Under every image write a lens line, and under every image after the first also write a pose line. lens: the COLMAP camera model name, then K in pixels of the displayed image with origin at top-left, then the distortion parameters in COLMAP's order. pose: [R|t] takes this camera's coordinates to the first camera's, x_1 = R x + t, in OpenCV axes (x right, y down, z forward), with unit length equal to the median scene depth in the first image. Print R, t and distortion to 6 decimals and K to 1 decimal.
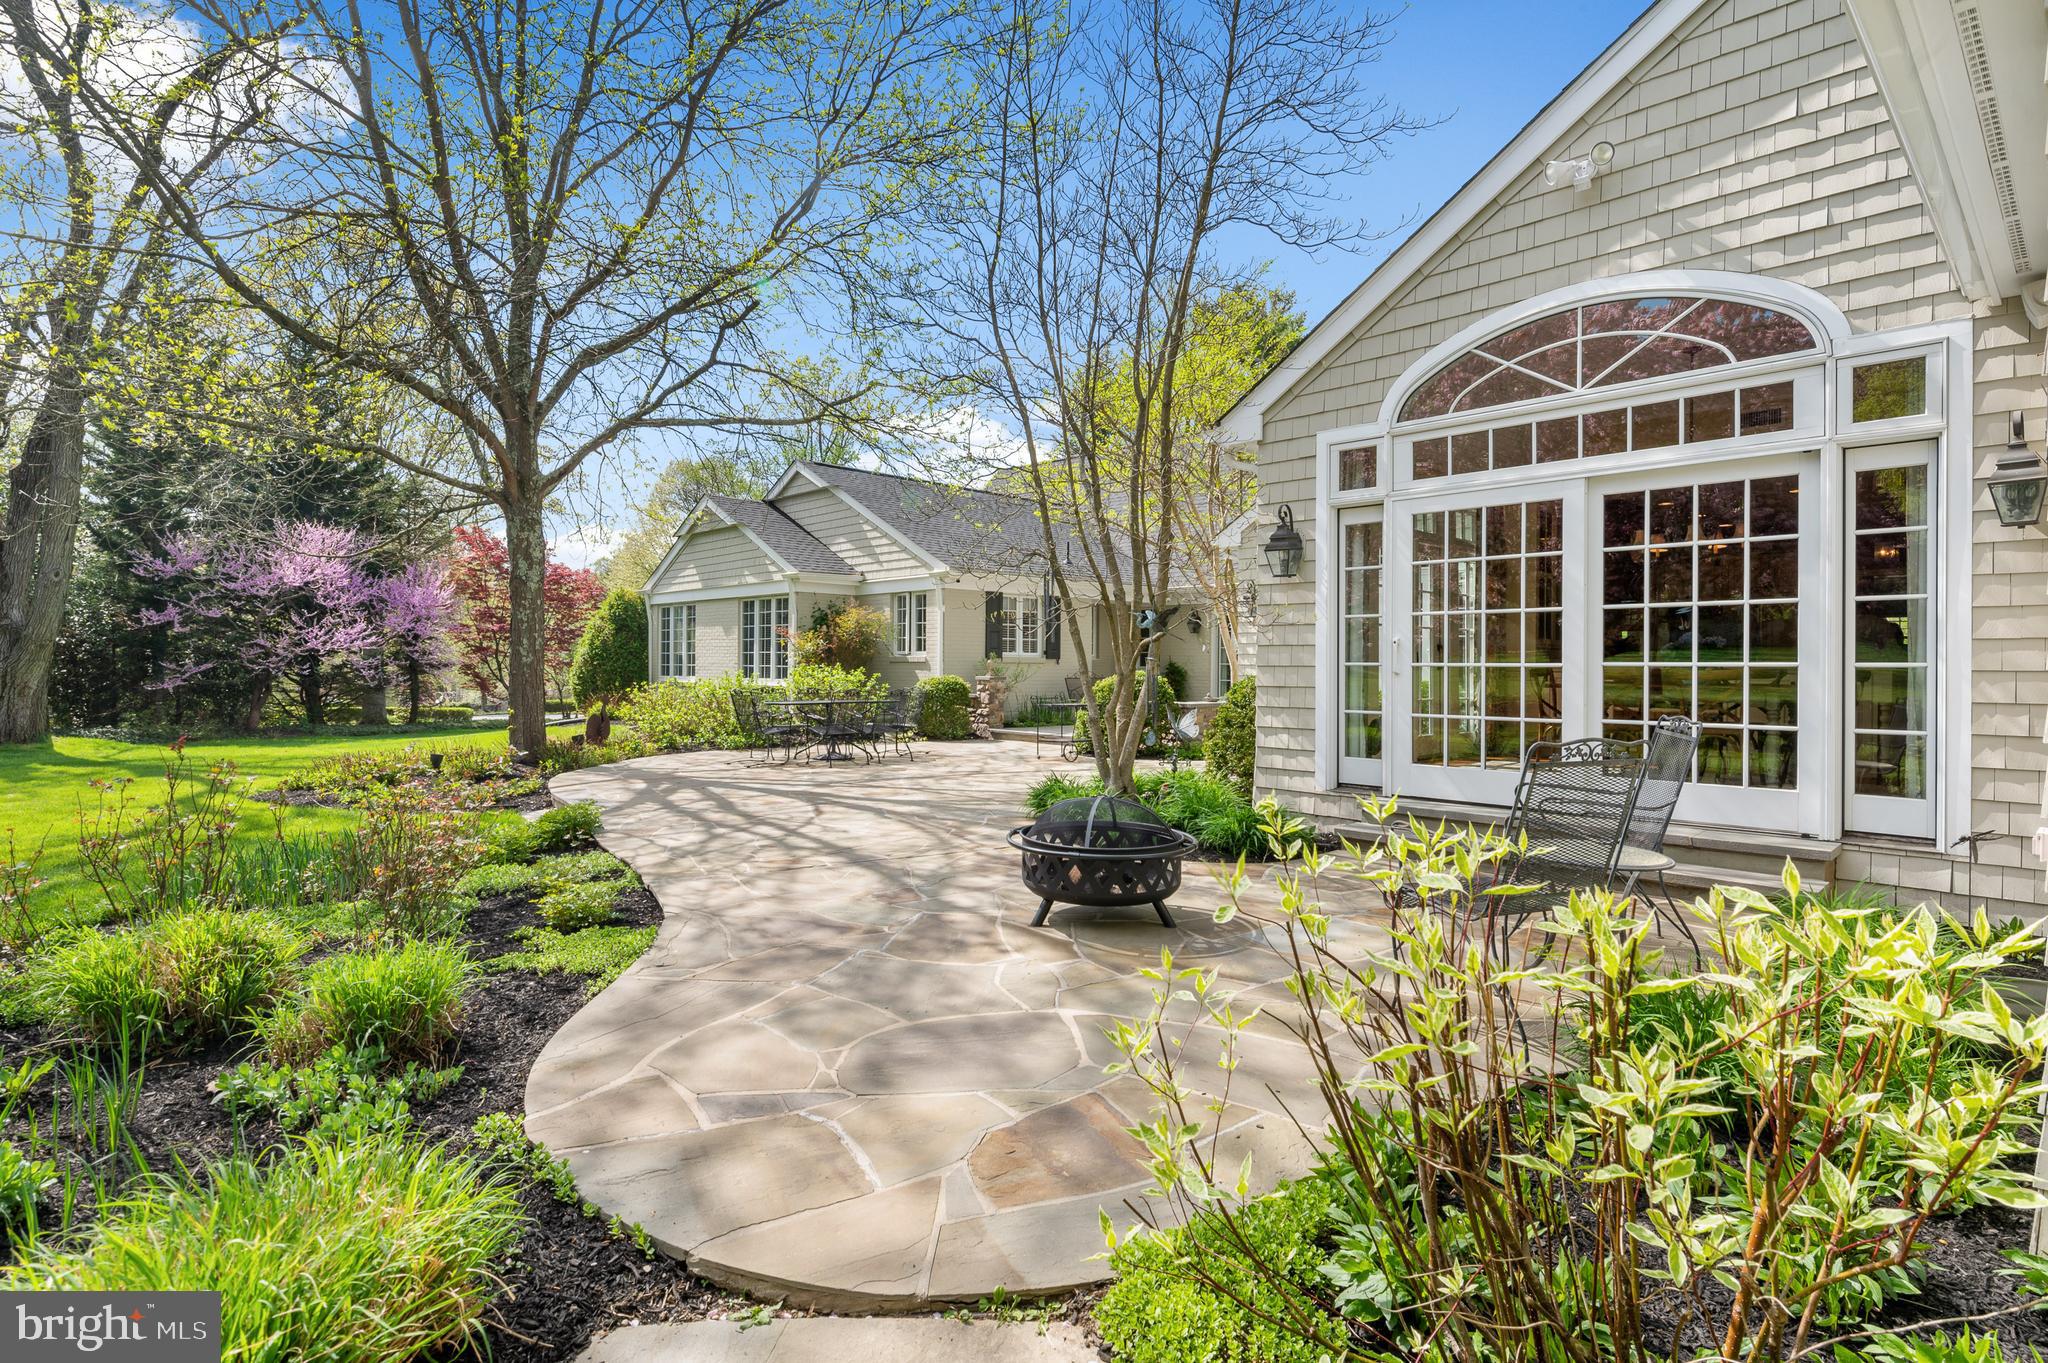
lens RADIAL K [[1046.9, 0, 1035.0], [0, 1046.9, 671.9], [0, 0, 1]] dist [0.002851, 0.000103]
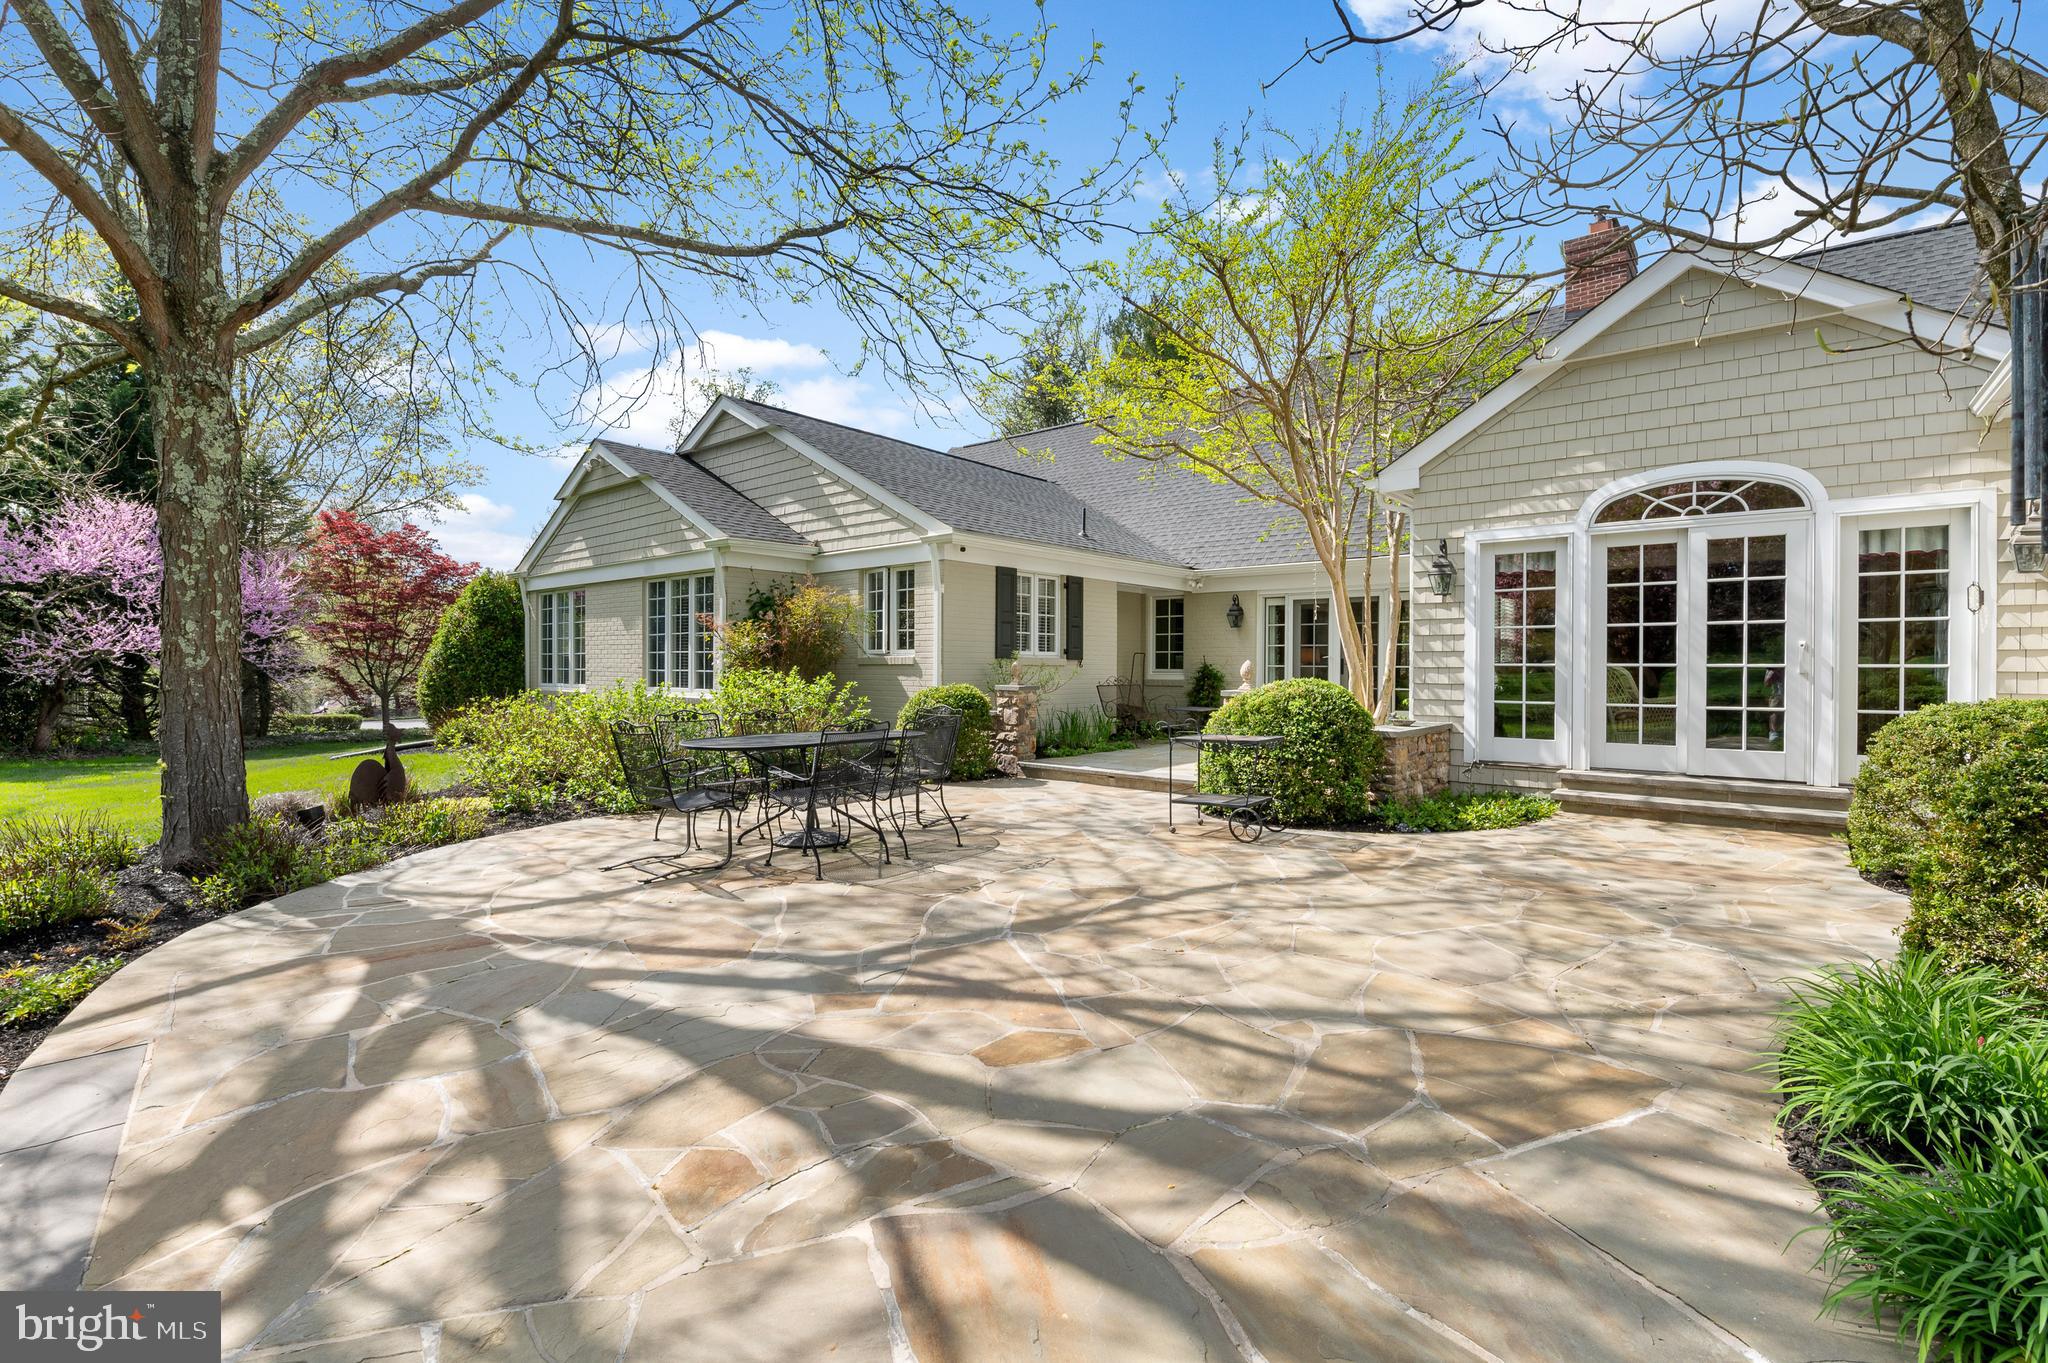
lens RADIAL K [[939.4, 0, 1016.6], [0, 939.4, 675.0], [0, 0, 1]] dist [-0.000855, 0.000105]
pose [[0.995855, -0.003553, 0.090886, -0.087294], [0.003368, 0.999992, 0.002191, -0.003469], [-0.090893, -0.001876, 0.995859, 0.339708]]
